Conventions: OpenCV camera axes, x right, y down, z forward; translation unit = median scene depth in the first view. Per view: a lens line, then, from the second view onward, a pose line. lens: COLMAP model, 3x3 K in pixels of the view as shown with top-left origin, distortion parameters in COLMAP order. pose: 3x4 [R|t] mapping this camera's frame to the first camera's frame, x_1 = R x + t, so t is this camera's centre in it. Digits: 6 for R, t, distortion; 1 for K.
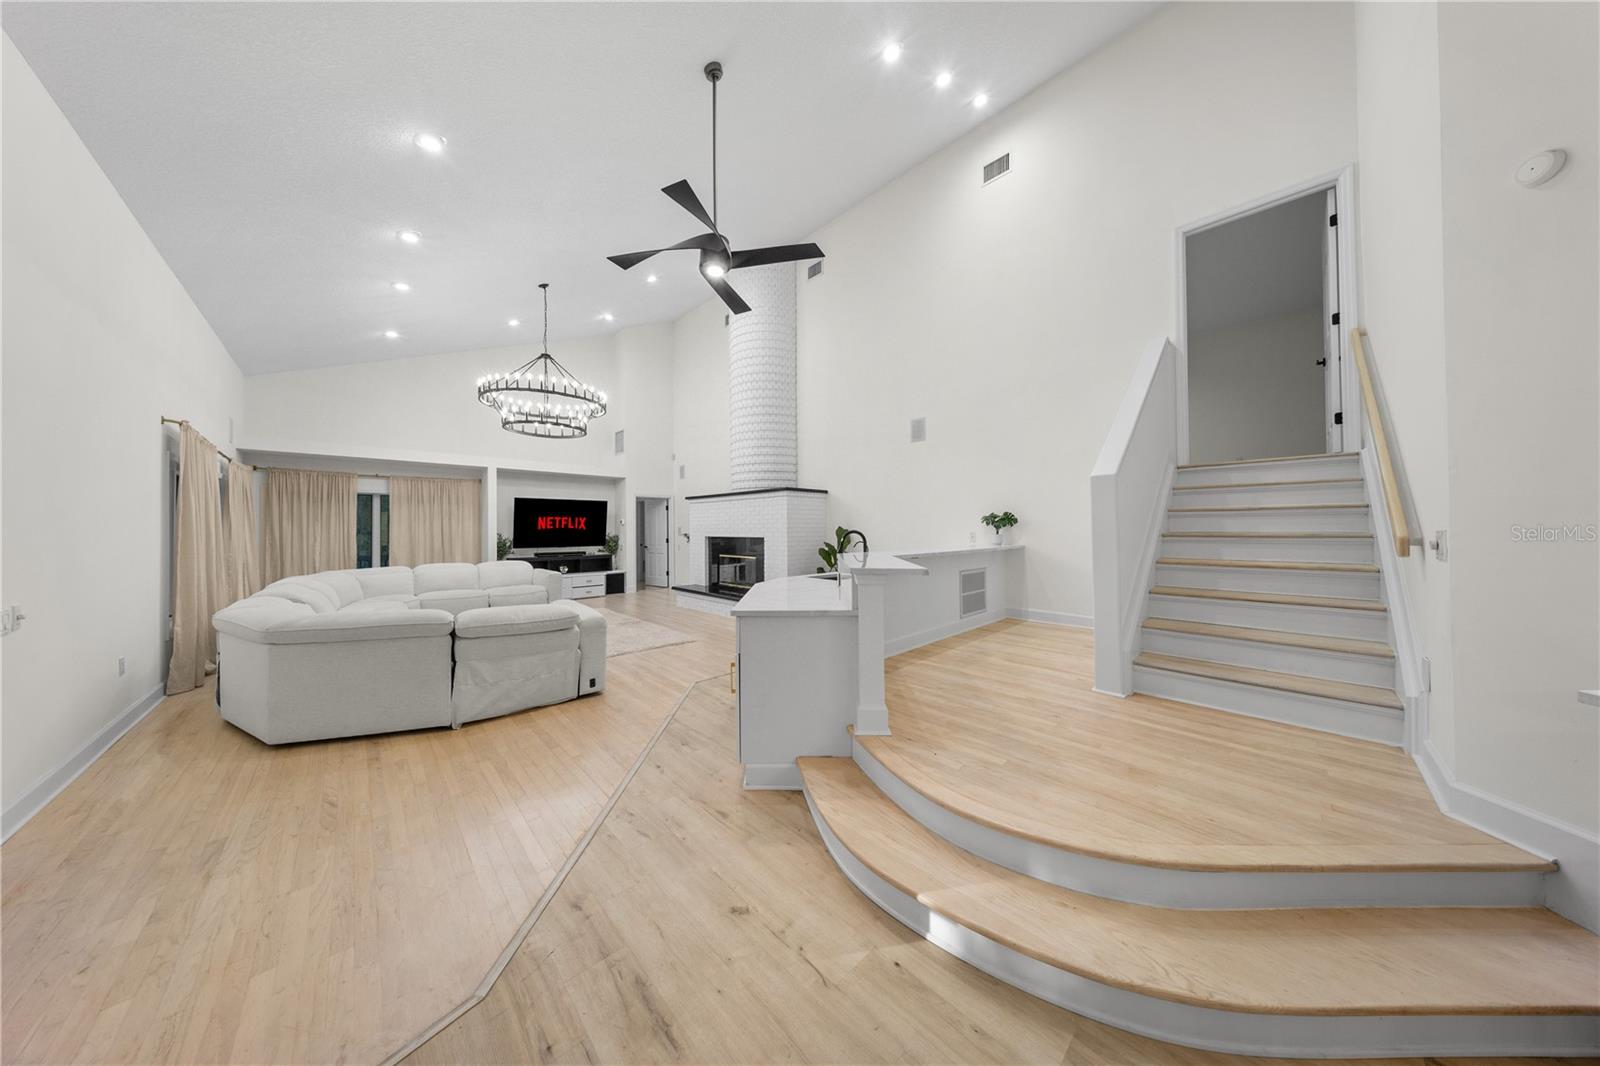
lens RADIAL K [[463.1, 0, 801.6], [0, 463.1, 524.7], [0, 0, 1]] dist [0.001155, -0.000017]
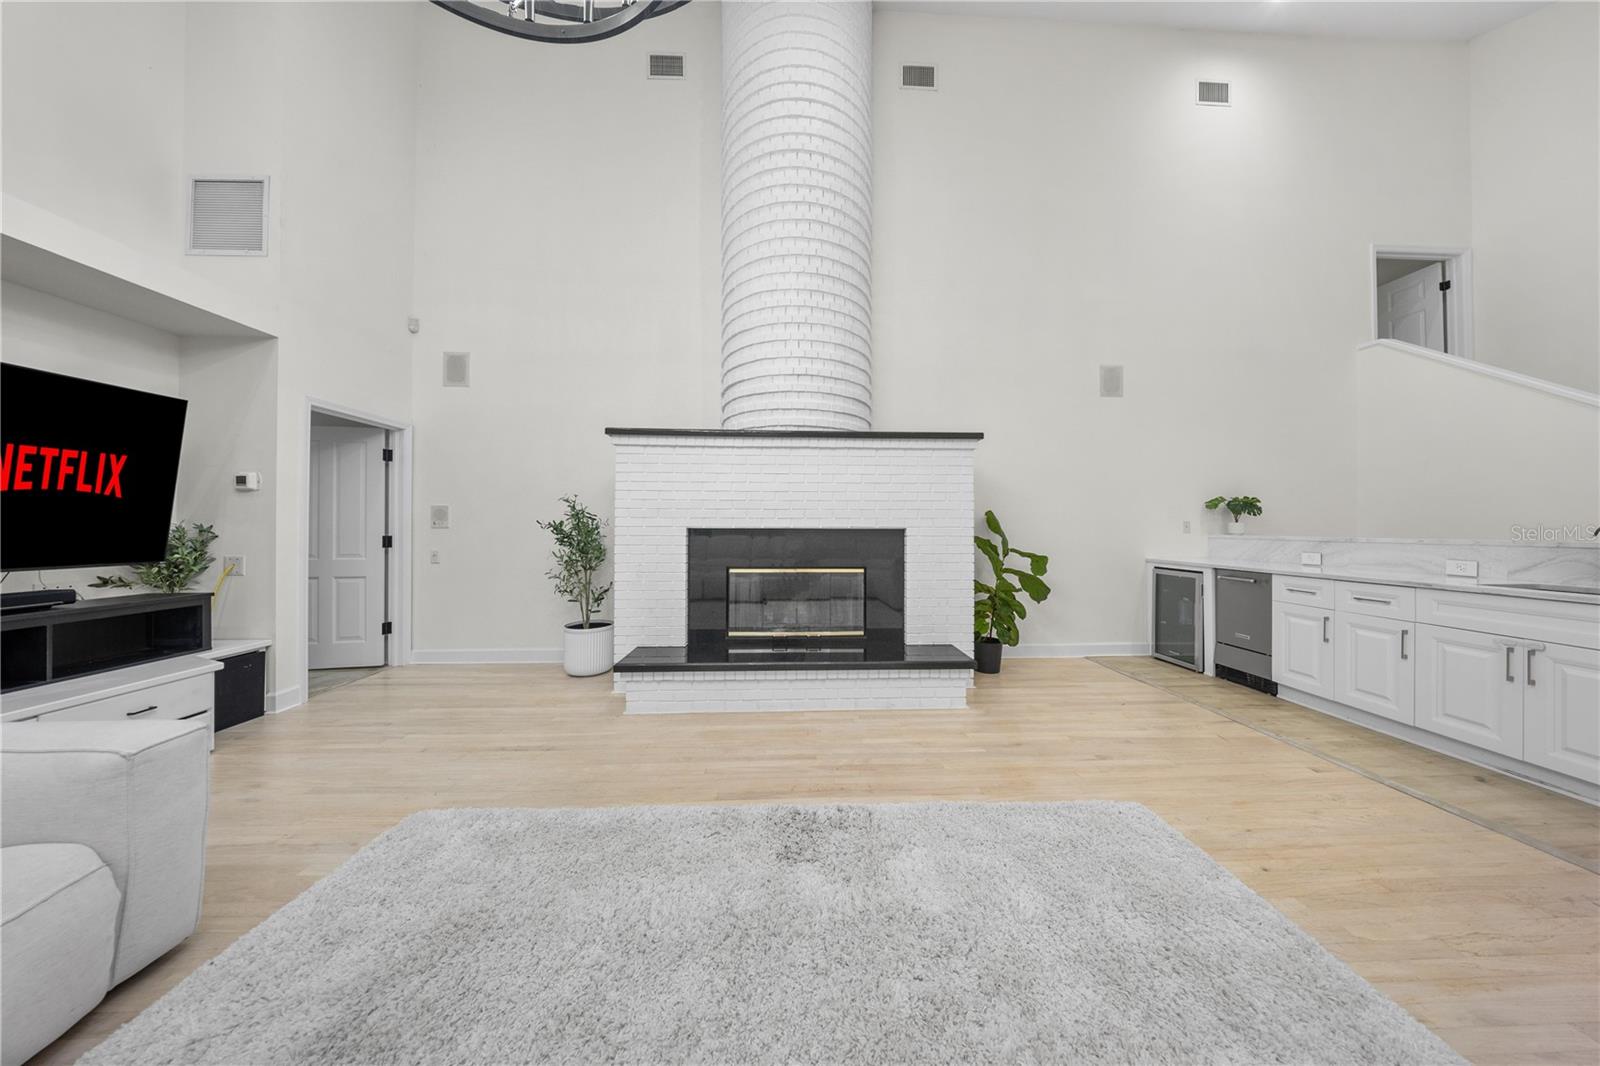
lens RADIAL K [[507.8, 0, 797.4], [0, 507.8, 520.2], [0, 0, 1]] dist [-0.001362, -0.000095]
pose [[0.651312, 0.012649, 0.758705, -0.540456], [-0.012687, 0.999903, -0.005779, 0.021596], [-0.758704, -0.005862, 0.651409, 0.676694]]
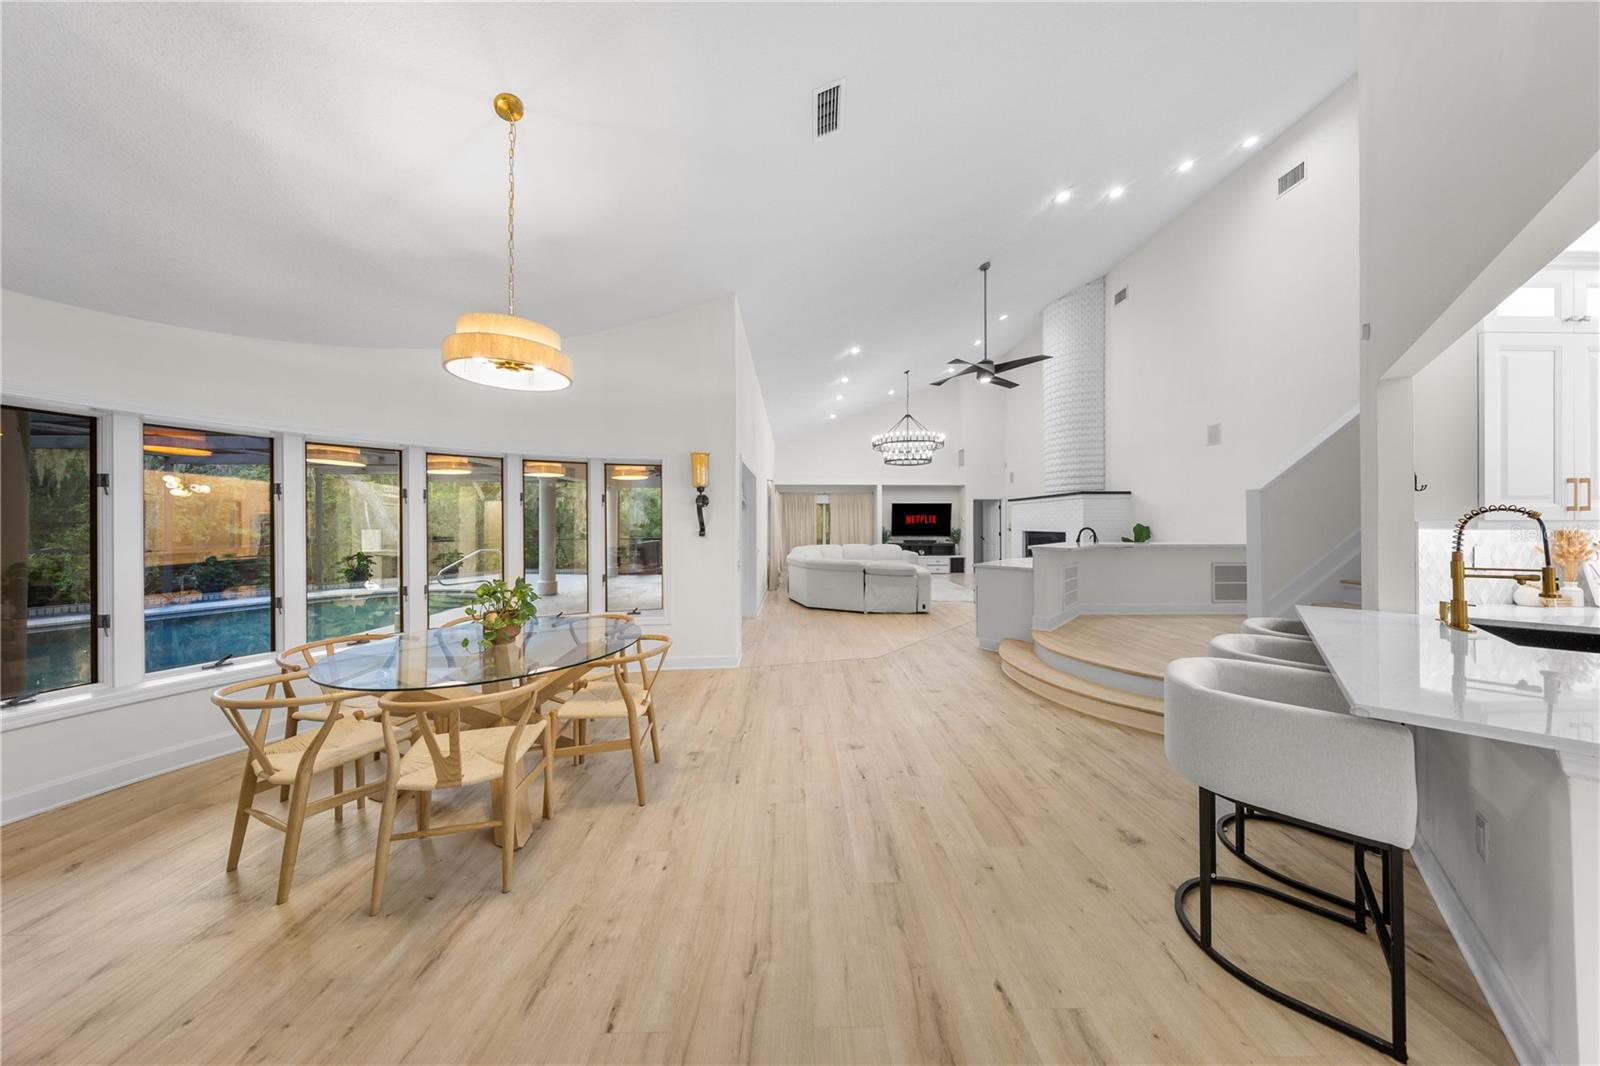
lens RADIAL K [[463.1, 0, 801.6], [0, 463.1, 524.7], [0, 0, 1]] dist [0.001155, -0.000017]
pose [[0.727601, 0.007785, -0.685957, 0.234054], [0.000933, 0.999923, 0.012339, -0.007681], [0.686000, -0.009618, 0.727538, -0.348170]]
